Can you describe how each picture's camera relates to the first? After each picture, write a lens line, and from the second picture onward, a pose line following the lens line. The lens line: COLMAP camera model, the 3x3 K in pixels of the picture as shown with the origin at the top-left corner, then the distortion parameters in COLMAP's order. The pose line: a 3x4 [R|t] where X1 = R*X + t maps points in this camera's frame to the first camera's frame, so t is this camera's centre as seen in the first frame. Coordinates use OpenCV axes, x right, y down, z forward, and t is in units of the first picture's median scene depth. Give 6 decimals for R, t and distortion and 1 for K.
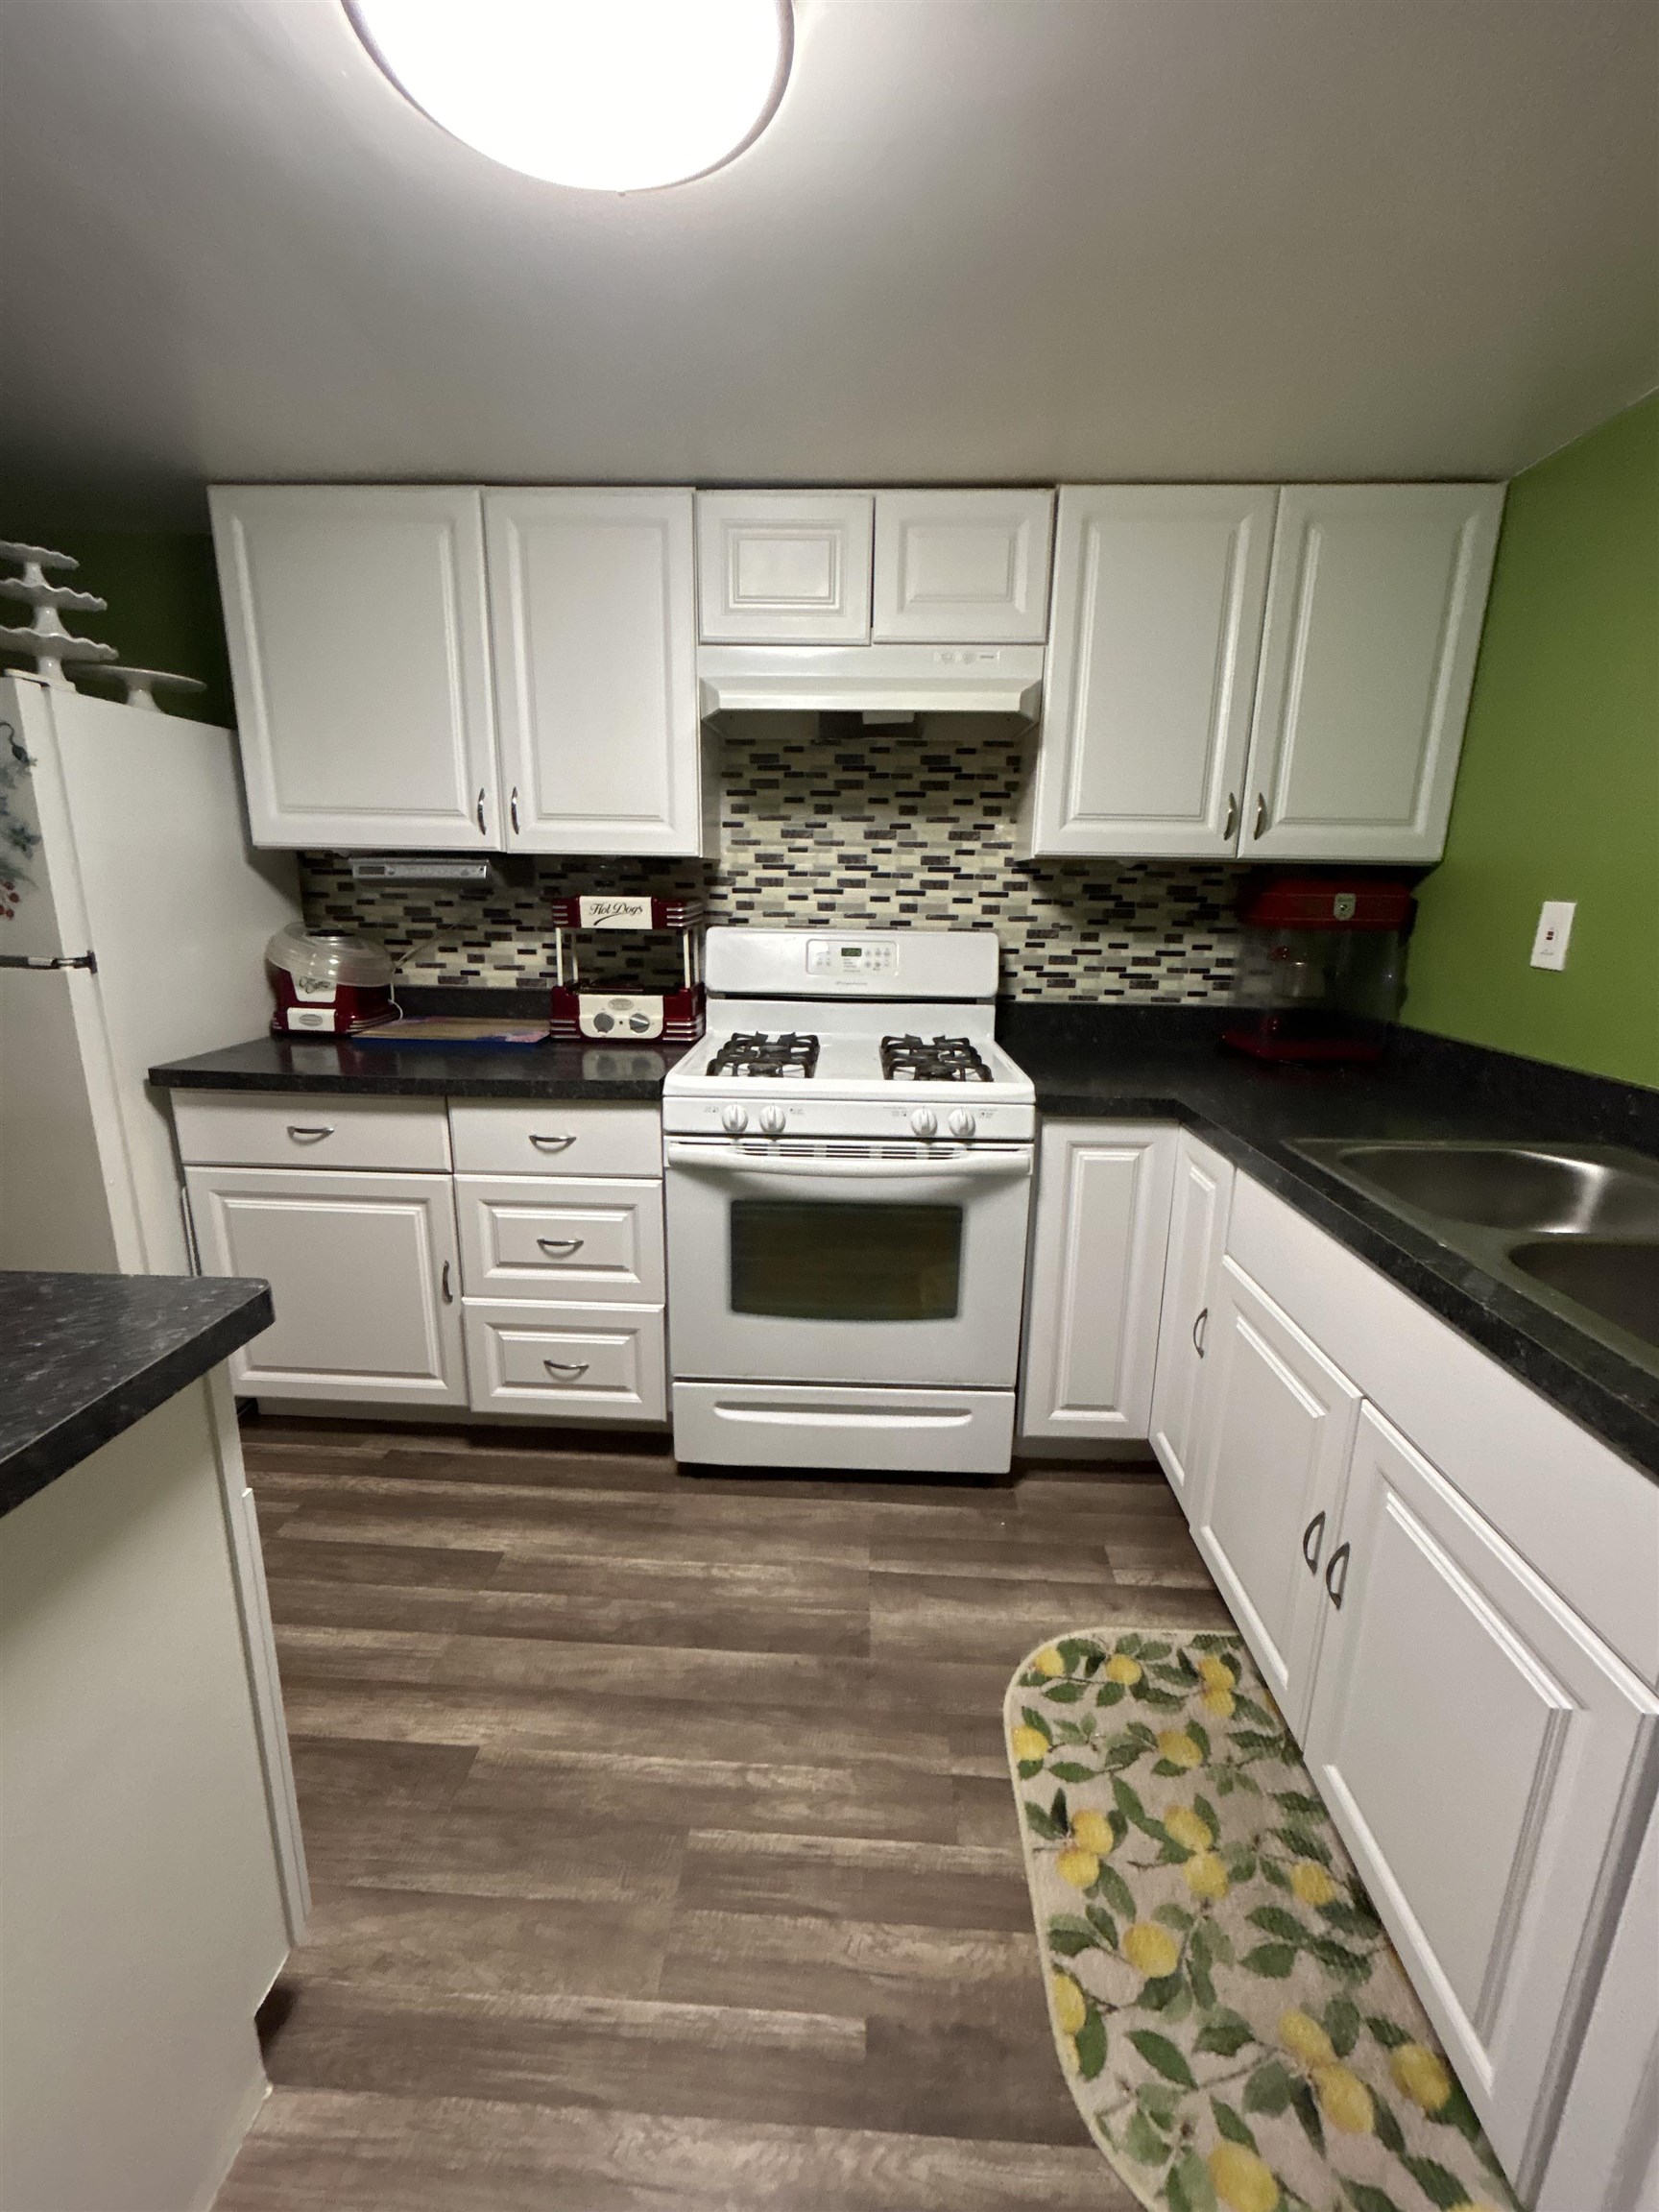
lens RADIAL K [[911.1, 0, 831.9], [0, 911.1, 1102.7], [0, 0, 1]] dist [-0.002497, 0.000472]
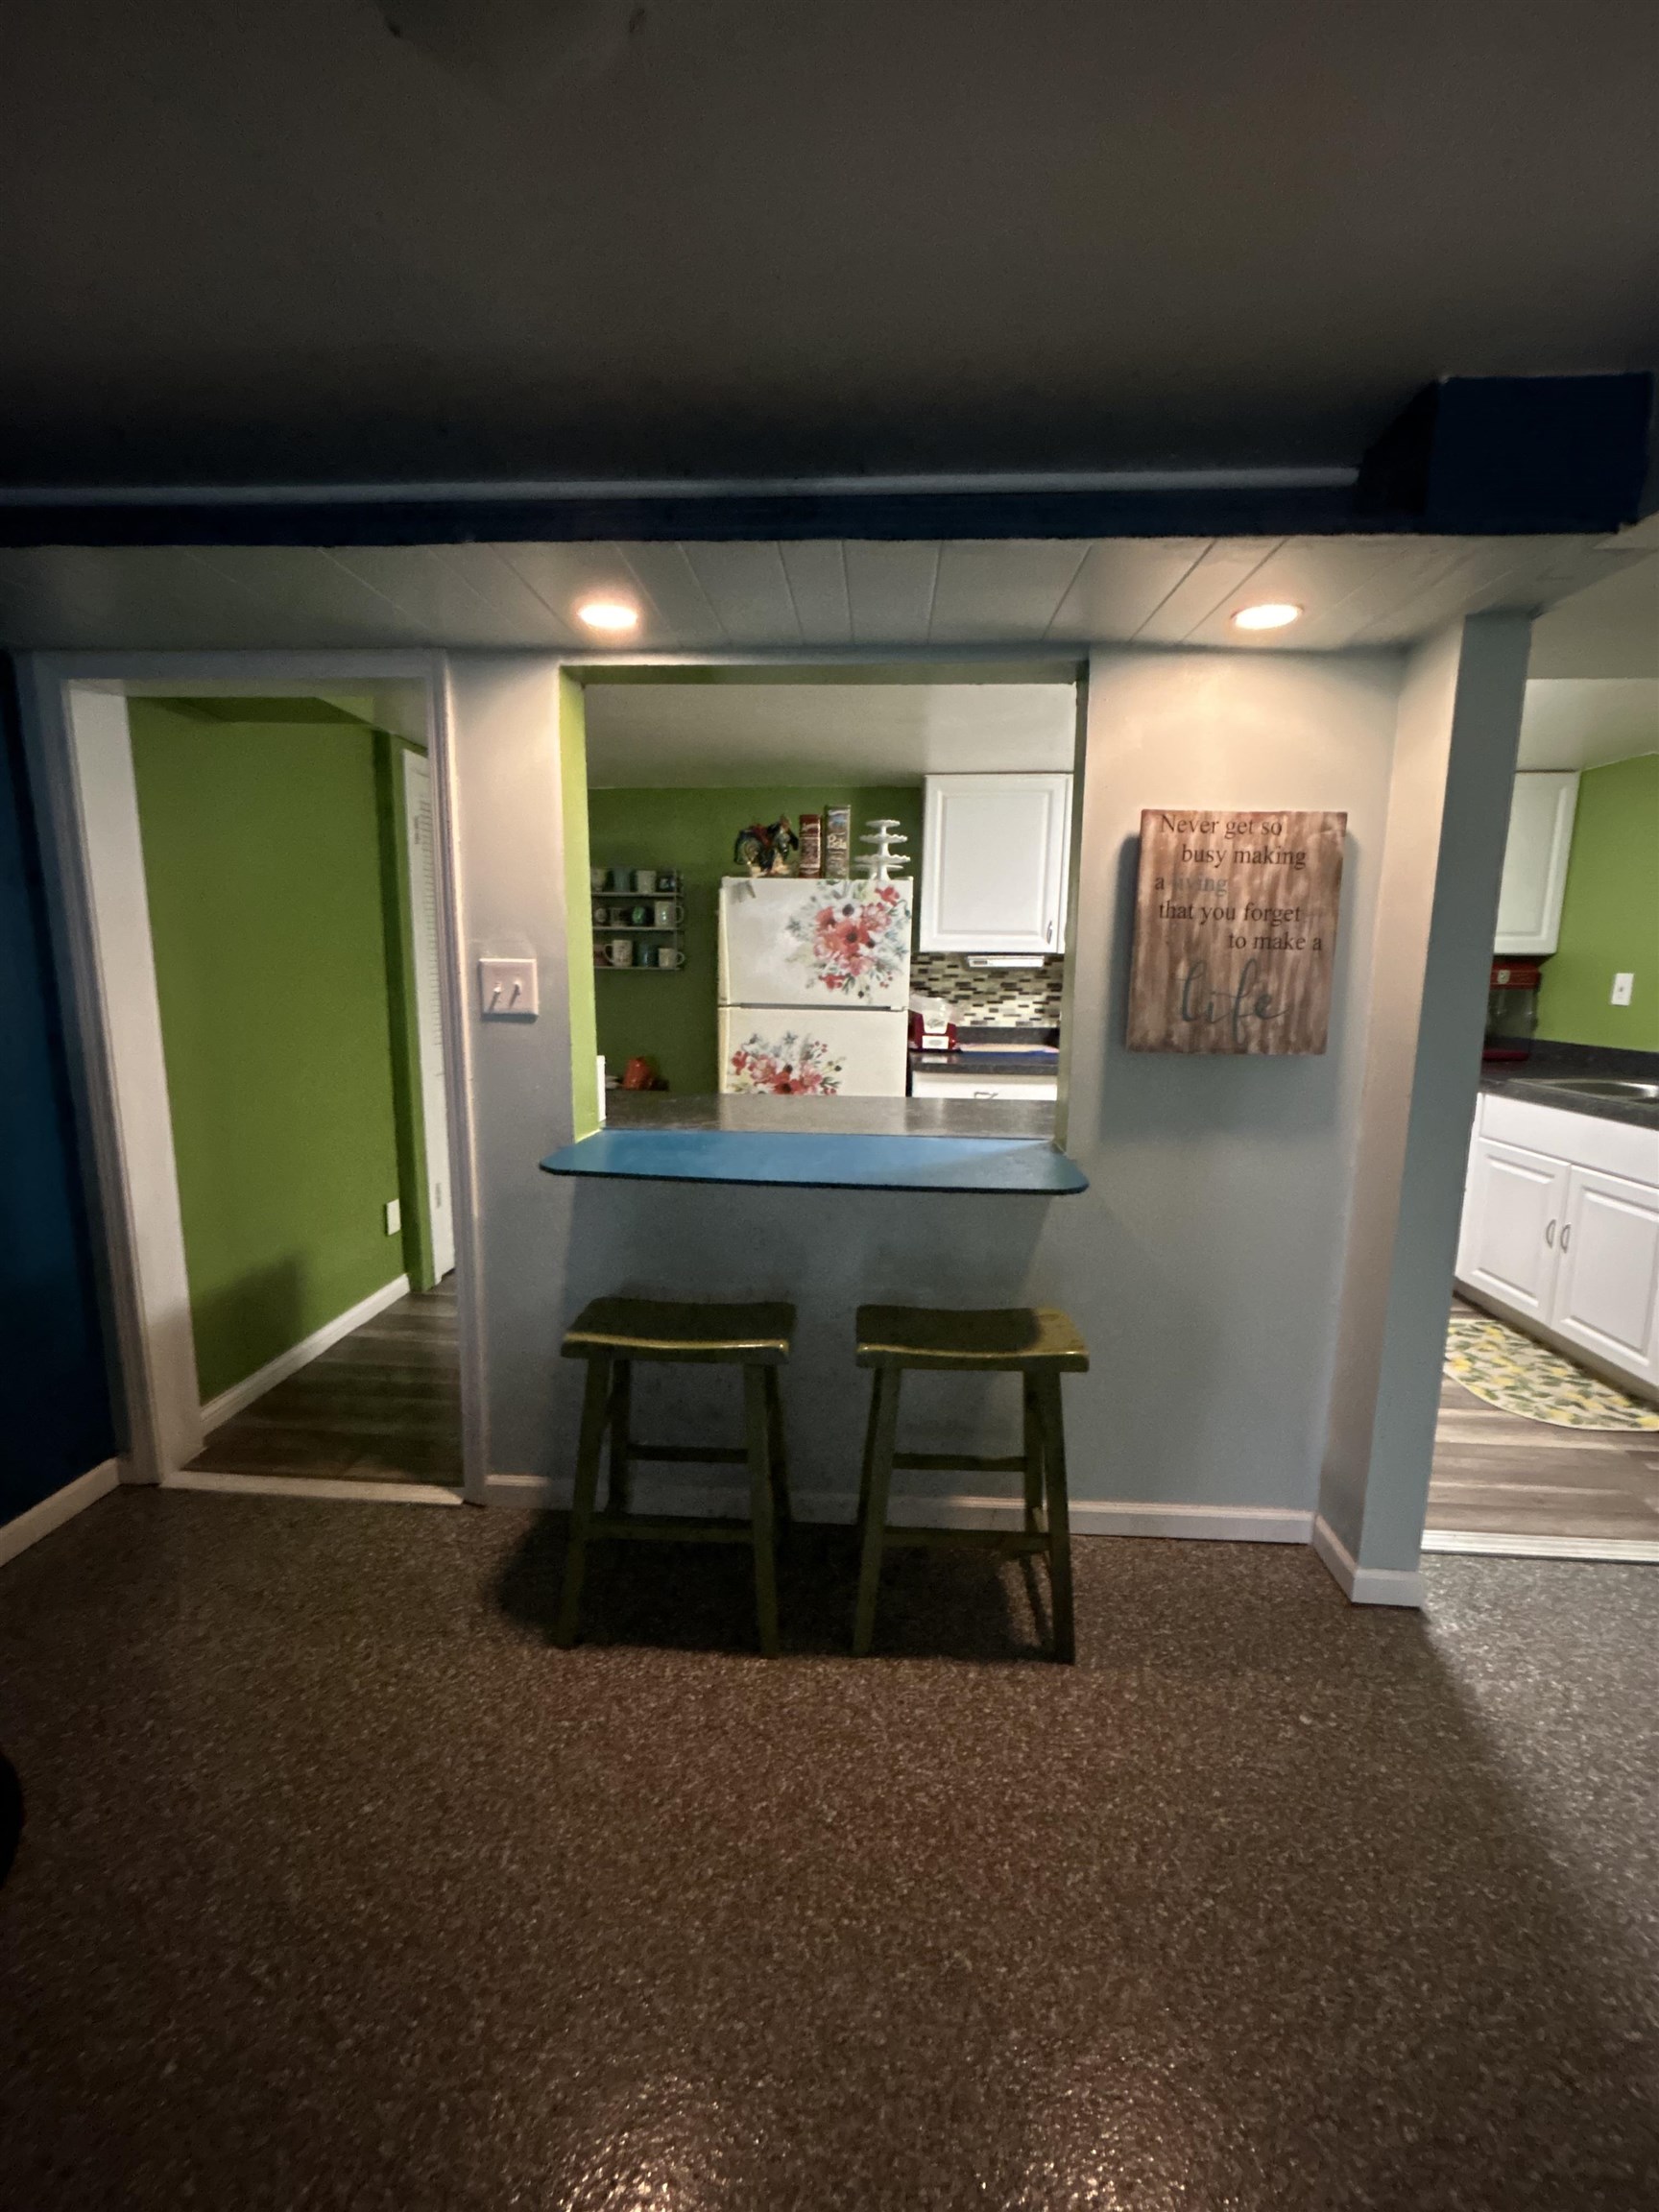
lens RADIAL K [[911.1, 0, 819.3], [0, 911.1, 1105.3], [0, 0, 1]] dist [-0.002497, 0.000472]
pose [[0.999769, -0.007088, -0.020287, -1.252142], [0.005505, 0.997012, -0.077047, 0.288032], [0.020773, 0.076918, 0.996821, -1.363674]]
